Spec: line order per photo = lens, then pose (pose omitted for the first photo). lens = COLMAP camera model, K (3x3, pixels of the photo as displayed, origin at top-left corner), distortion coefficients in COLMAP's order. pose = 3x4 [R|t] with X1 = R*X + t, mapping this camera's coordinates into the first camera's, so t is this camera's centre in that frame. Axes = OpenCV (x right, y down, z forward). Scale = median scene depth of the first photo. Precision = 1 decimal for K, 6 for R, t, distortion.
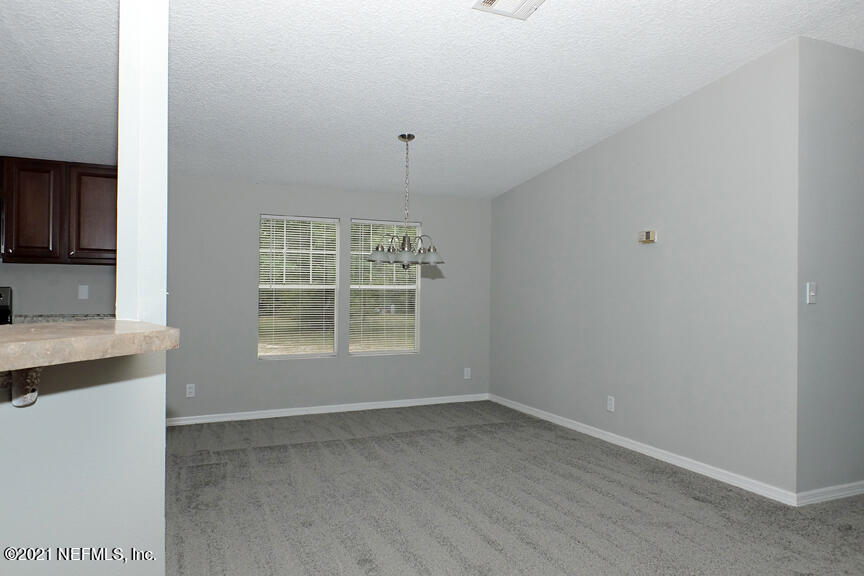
lens RADIAL K [[602.2, 0, 433.2], [0, 602.2, 287.5], [0, 0, 1]] dist [0.020272, -0.000010]
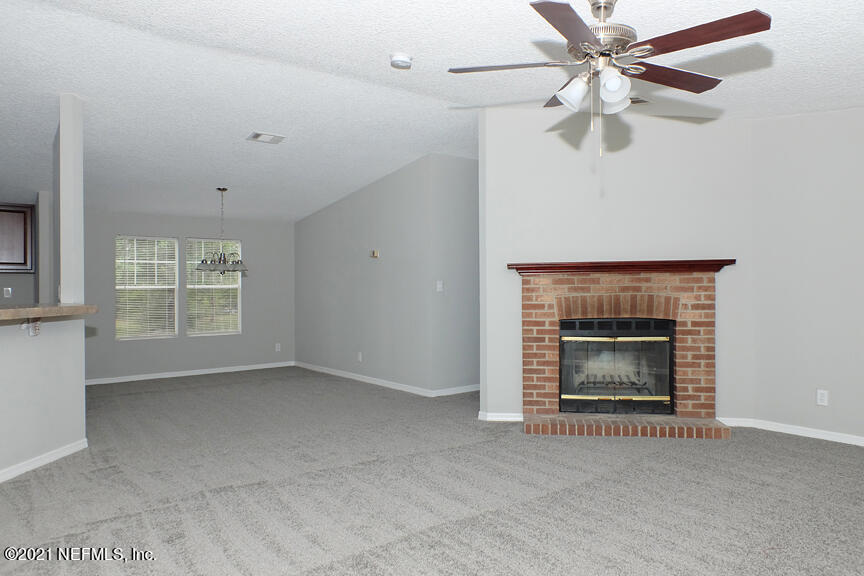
lens RADIAL K [[602.2, 0, 431.1], [0, 602.2, 288.2], [0, 0, 1]] dist [0.020272, -0.000010]
pose [[0.973439, -0.015646, 0.228413, 0.097011], [0.014692, 0.999875, 0.005874, 0.002536], [-0.228476, -0.002362, 0.973547, -0.510358]]
